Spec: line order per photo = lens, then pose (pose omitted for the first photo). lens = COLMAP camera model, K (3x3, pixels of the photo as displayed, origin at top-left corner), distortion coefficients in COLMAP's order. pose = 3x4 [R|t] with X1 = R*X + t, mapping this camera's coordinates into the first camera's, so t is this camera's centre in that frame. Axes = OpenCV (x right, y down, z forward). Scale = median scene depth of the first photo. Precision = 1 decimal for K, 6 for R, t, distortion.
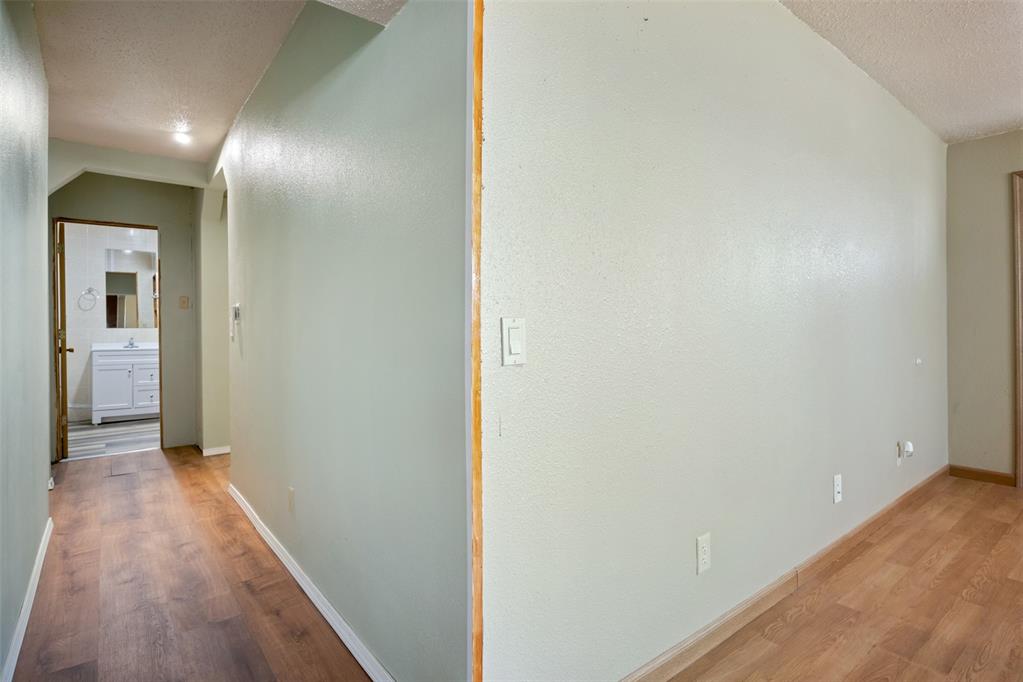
lens RADIAL K [[515.1, 0, 514.8], [0, 515.1, 327.1], [0, 0, 1]] dist [-0.001495, -0.000495]
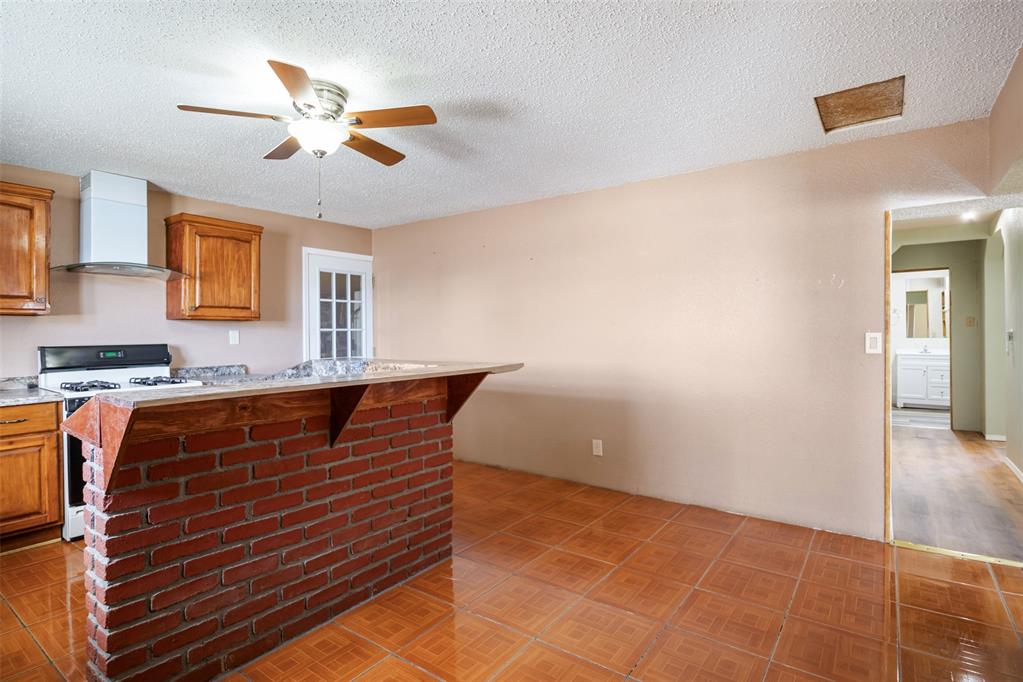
lens RADIAL K [[515.1, 0, 514.8], [0, 515.1, 327.1], [0, 0, 1]] dist [-0.001495, -0.000495]
pose [[0.266792, 0.001588, -0.963753, 0.319027], [-0.003978, 0.999992, 0.000547, -0.032315], [0.963746, 0.003688, 0.266796, -0.482260]]
